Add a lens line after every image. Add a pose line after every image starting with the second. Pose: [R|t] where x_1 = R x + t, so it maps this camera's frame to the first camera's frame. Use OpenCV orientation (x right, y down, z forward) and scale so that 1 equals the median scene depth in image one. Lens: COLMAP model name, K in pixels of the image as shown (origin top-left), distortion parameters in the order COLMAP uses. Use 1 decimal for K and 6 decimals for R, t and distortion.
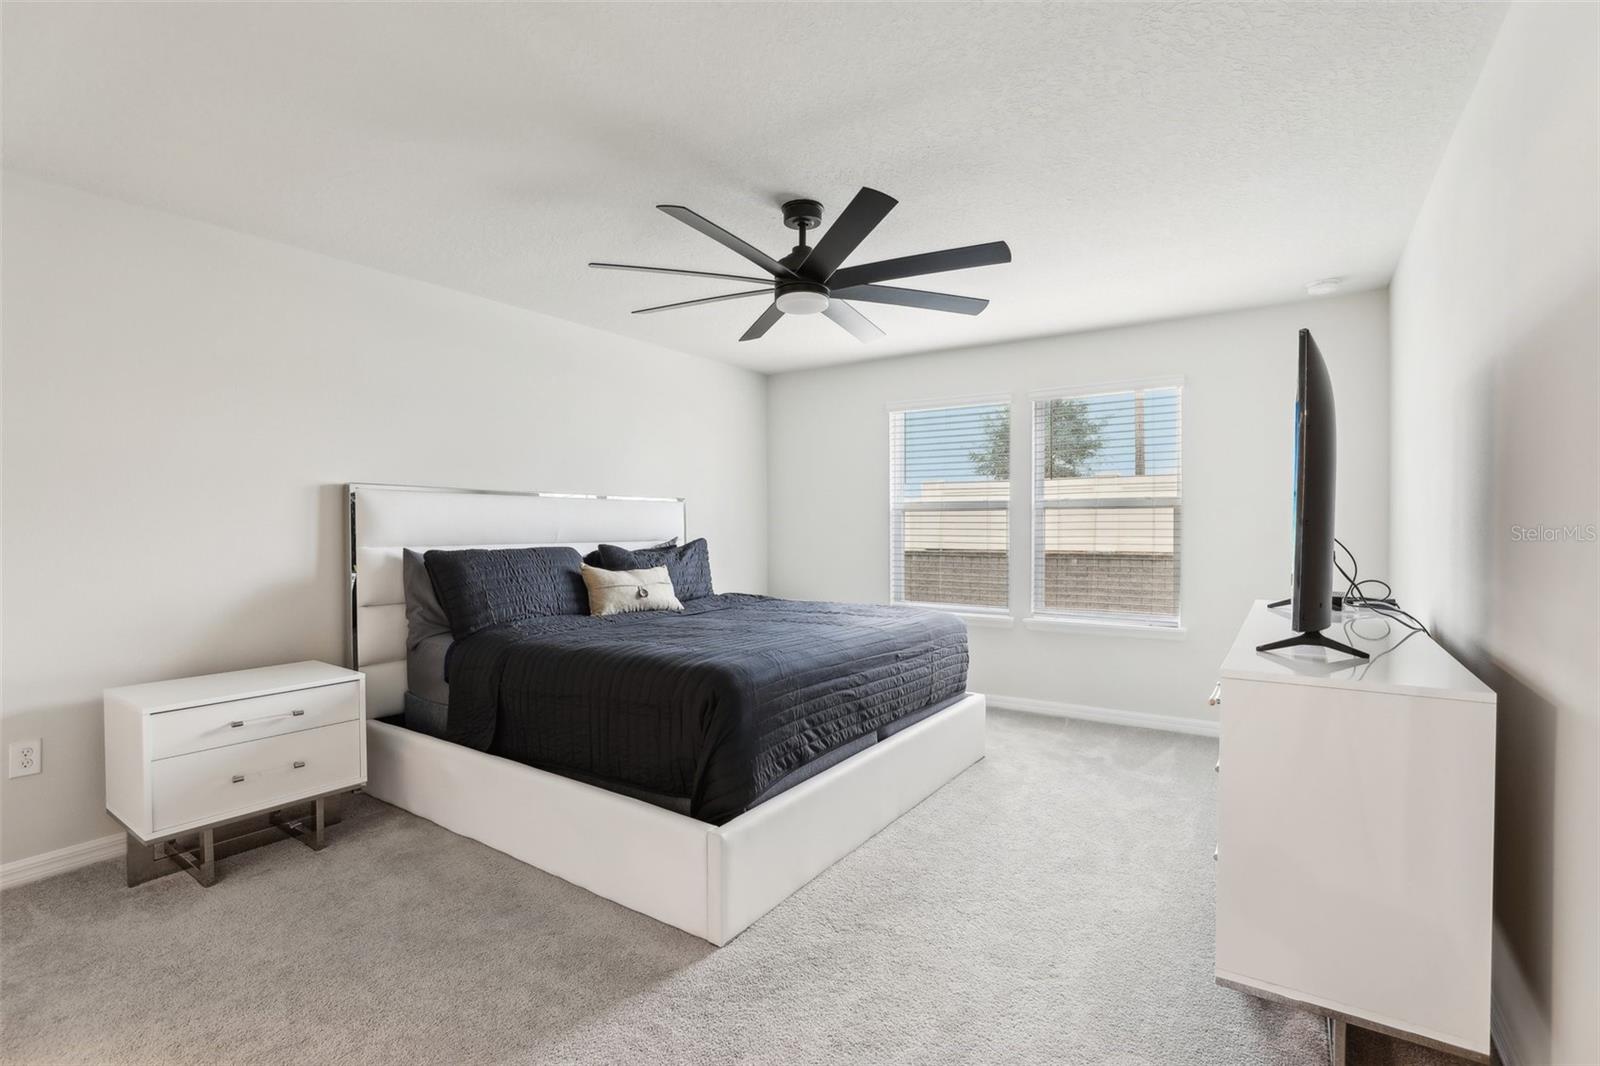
lens RADIAL K [[743.4, 0, 798.8], [0, 743.4, 536.8], [0, 0, 1]] dist [-0.040376, 0.011411]
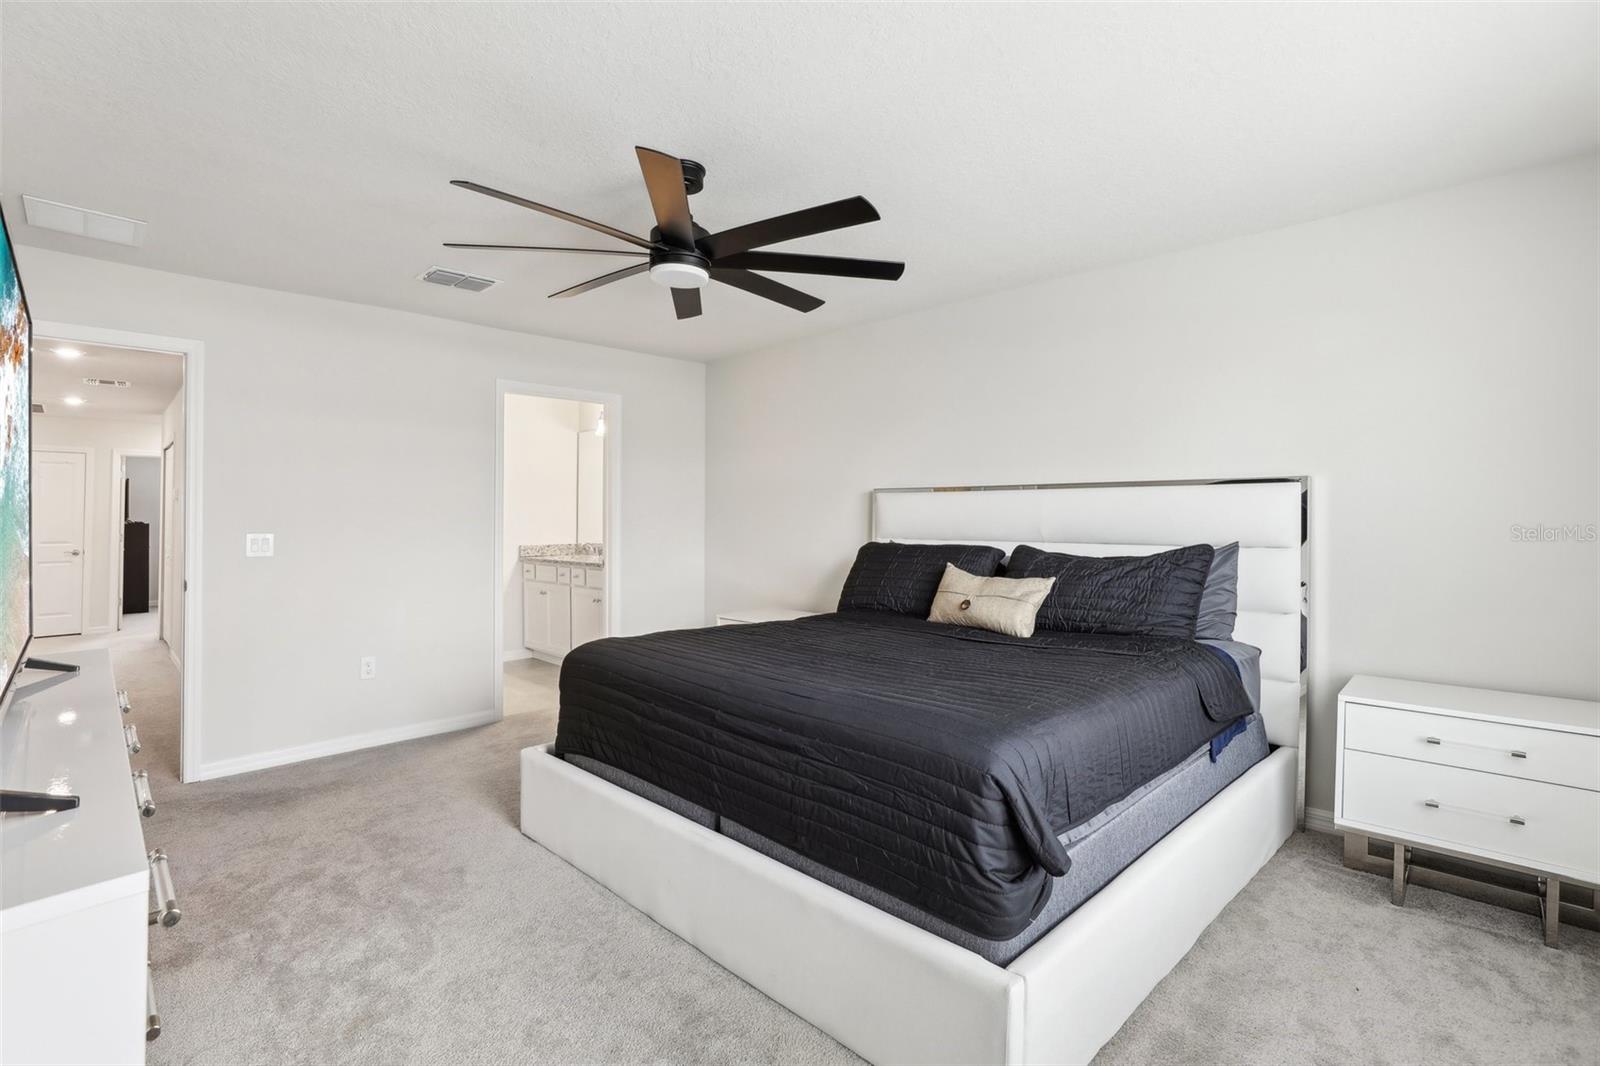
lens RADIAL K [[743.4, 0, 799.0], [0, 743.4, 521.6], [0, 0, 1]] dist [-0.040376, 0.011411]
pose [[-0.191439, -0.003055, -0.981500, 0.726757], [-0.016567, 0.999863, 0.000119, -0.013042], [0.981365, 0.016283, -0.191464, 1.139098]]
